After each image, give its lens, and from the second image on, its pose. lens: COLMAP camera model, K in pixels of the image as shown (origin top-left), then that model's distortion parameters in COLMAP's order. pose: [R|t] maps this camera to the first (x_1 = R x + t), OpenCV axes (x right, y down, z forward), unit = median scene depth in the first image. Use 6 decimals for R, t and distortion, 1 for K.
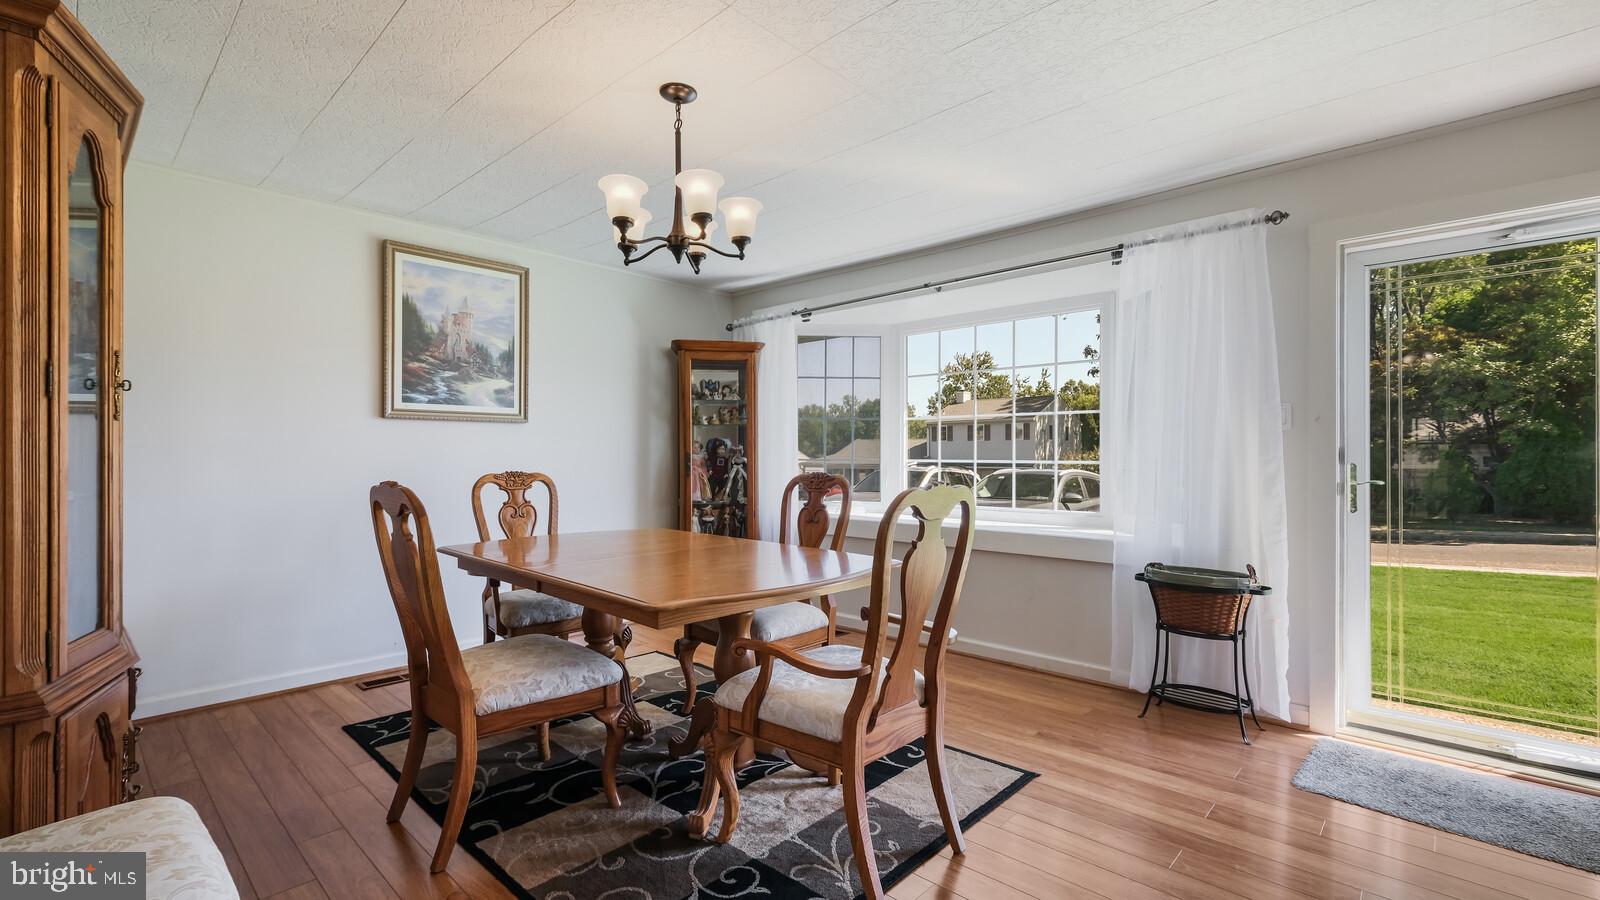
lens RADIAL K [[701.5, 0, 800.0], [0, 701.5, 450.0], [0, 0, 1]] dist [0.000161, -0.000254]
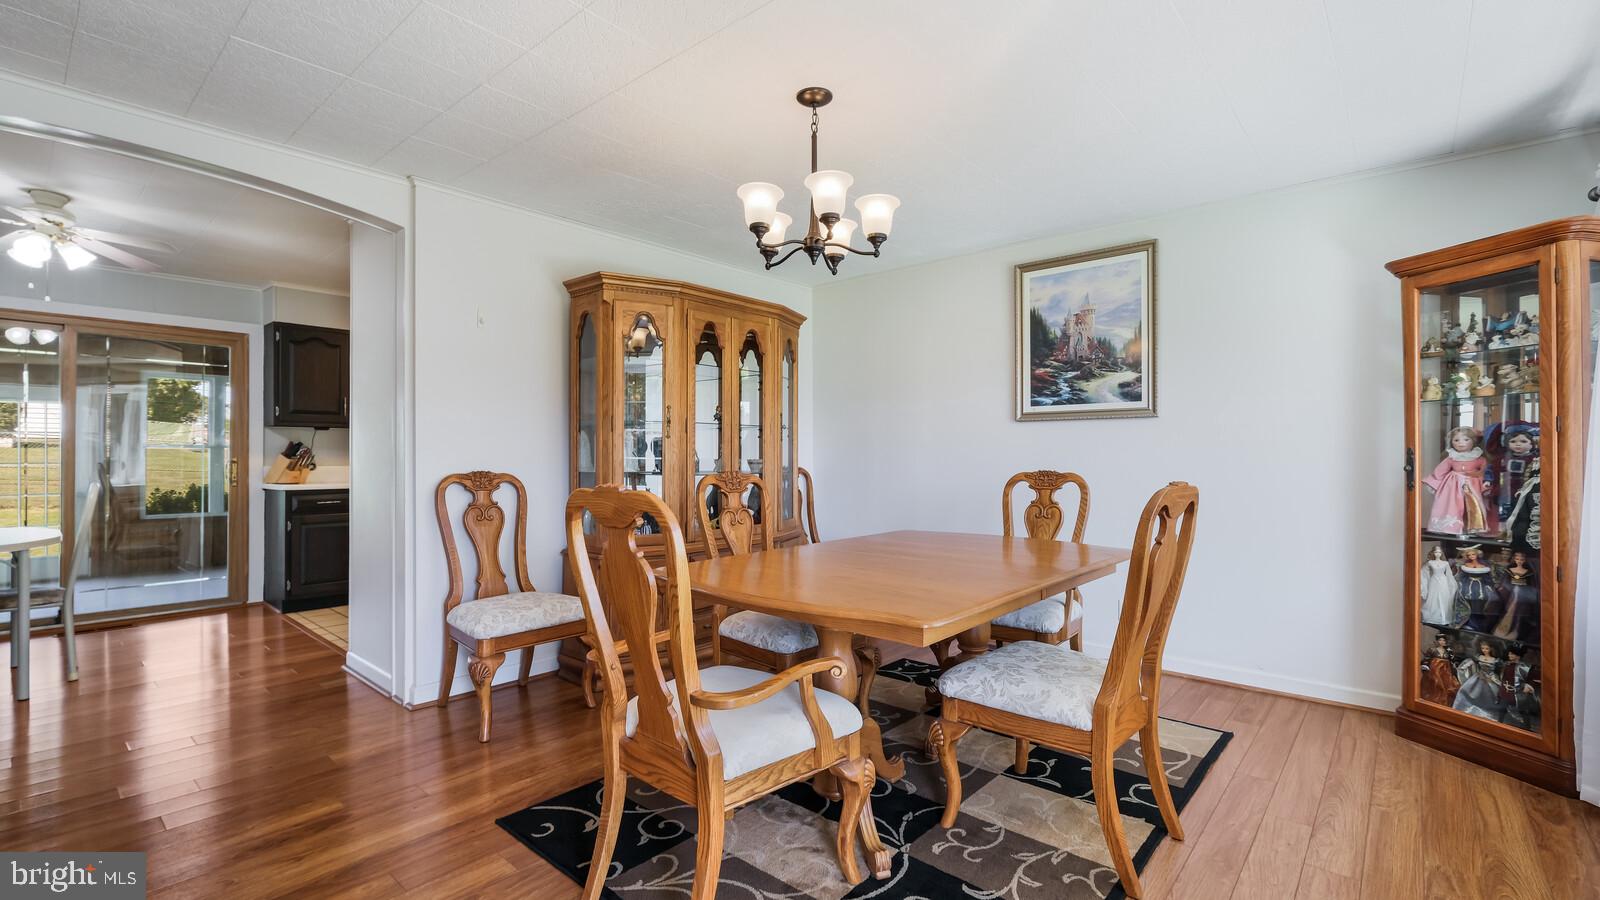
lens RADIAL K [[701.5, 0, 800.0], [0, 701.5, 450.0], [0, 0, 1]] dist [0.000161, -0.000254]
pose [[0.033252, -0.006566, -0.999425, 0.511200], [0.008809, 0.999942, -0.006276, 0.004631], [0.999408, -0.008595, 0.033308, 0.576856]]
